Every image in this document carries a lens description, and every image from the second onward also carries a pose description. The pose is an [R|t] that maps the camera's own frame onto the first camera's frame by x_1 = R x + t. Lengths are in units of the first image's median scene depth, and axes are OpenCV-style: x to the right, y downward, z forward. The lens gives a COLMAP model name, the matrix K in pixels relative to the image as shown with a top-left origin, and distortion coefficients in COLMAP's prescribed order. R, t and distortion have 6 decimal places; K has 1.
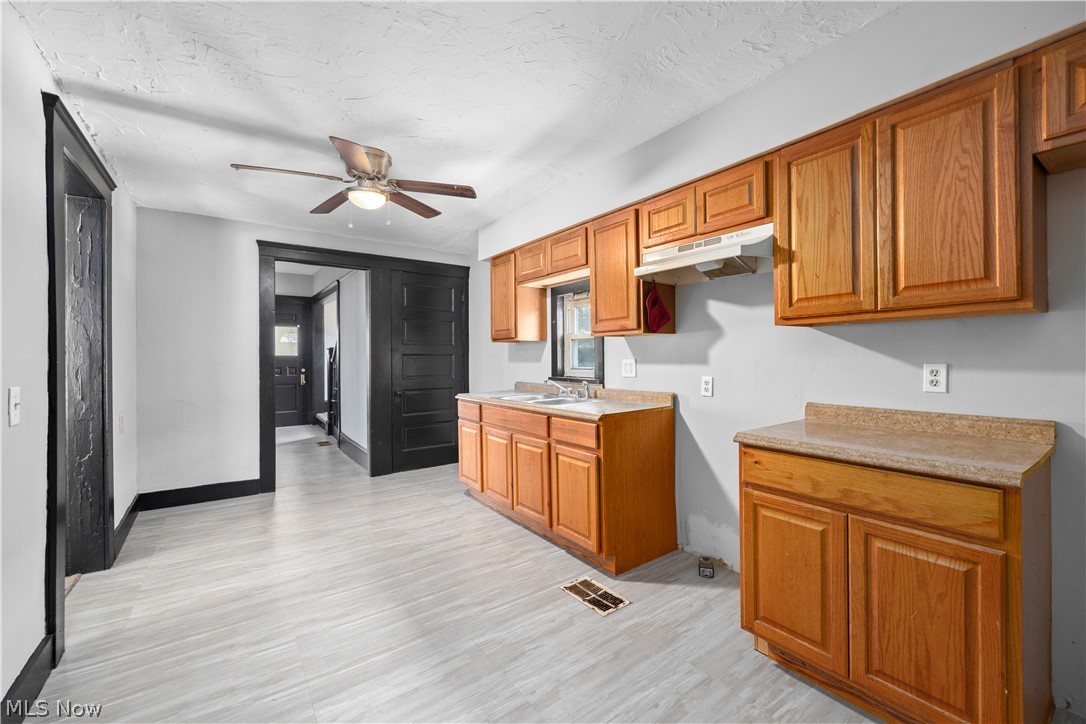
lens RADIAL K [[439.2, 0, 530.4], [0, 439.2, 356.5], [0, 0, 1]] dist [0.000332, -0.000009]
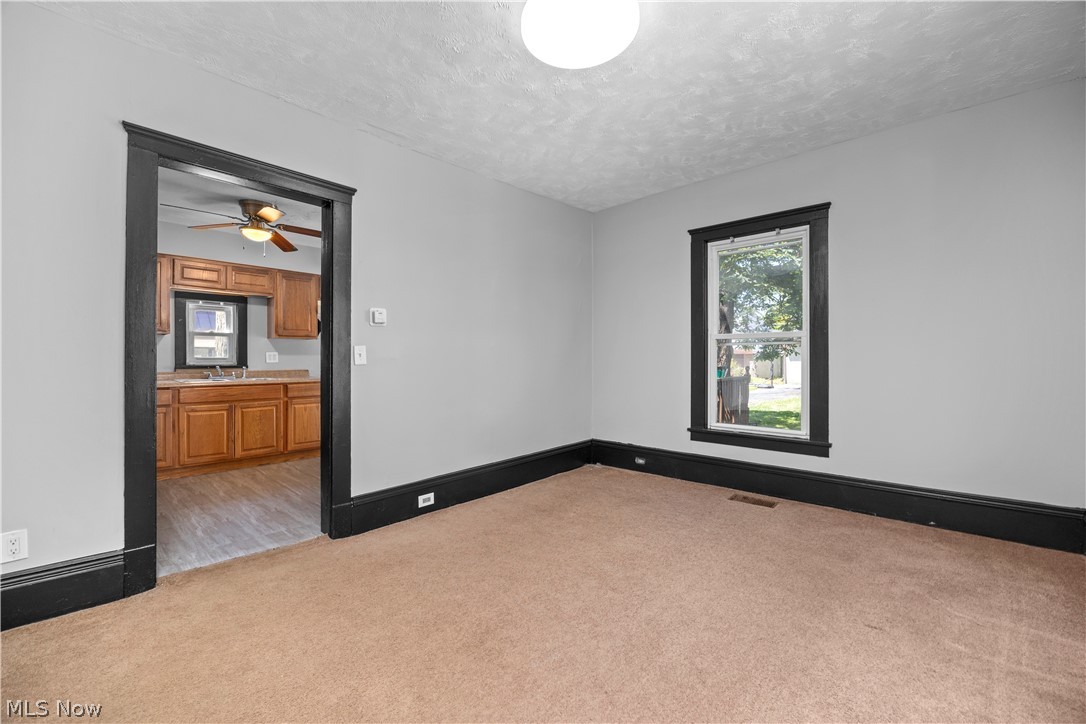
lens RADIAL K [[455.9, 0, 543.7], [0, 455.9, 351.4], [0, 0, 1]] dist [0.003936, 0.000143]
pose [[-0.210225, 0.029061, 0.977221, -2.043781], [-0.004575, 0.999518, -0.030708, 0.062396], [-0.977642, -0.010926, -0.209991, 0.431444]]
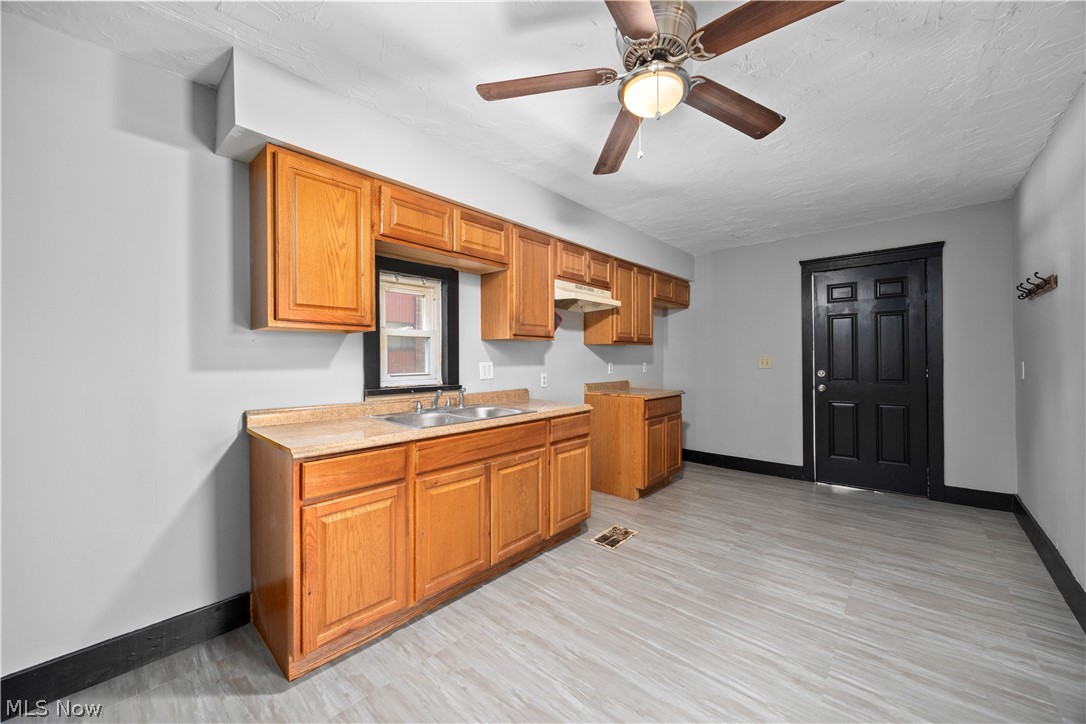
lens RADIAL K [[416.0, 0, 547.0], [0, 416.0, 359.9], [0, 0, 1]] dist [-0.006773, 0.000235]
pose [[-0.240405, 0.006496, 0.970651, -0.921176], [0.006311, 0.999967, -0.005129, 0.007609], [-0.970652, 0.004893, -0.240438, 1.330029]]
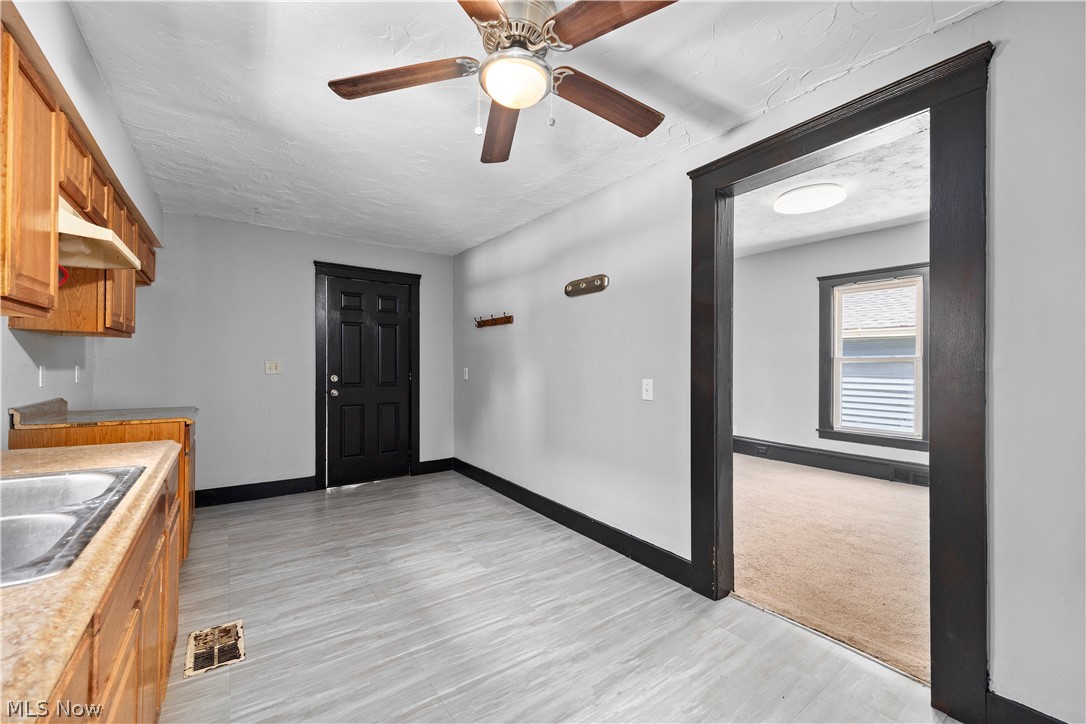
lens RADIAL K [[439.2, 0, 548.3], [0, 439.2, 368.6], [0, 0, 1]] dist [0.000332, -0.000009]
pose [[-0.999417, -0.005757, -0.033650, -0.403234], [-0.005965, 0.999964, 0.006073, 0.005537], [0.033613, 0.006270, -0.999415, 1.640175]]
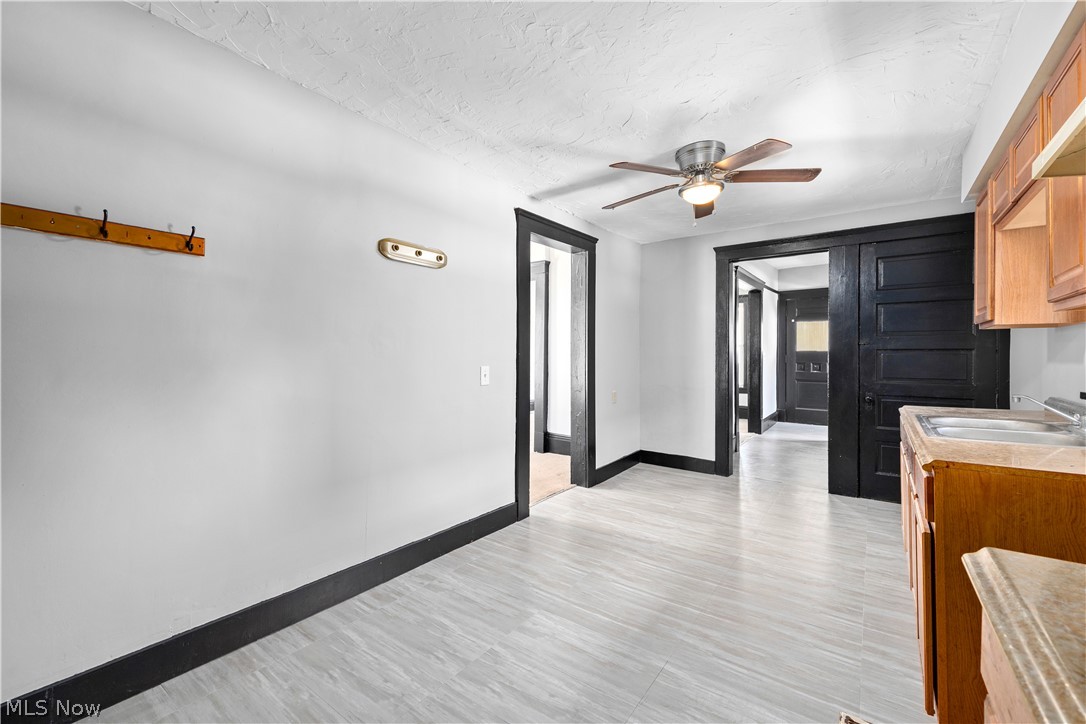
lens RADIAL K [[439.2, 0, 544.0], [0, 439.2, 363.7], [0, 0, 1]] dist [0.000332, -0.000009]
pose [[0.324583, 0.024004, -0.945553, 0.478329], [-0.000162, 0.999679, 0.025322, -0.001704], [0.945857, -0.008066, 0.324483, 0.350950]]
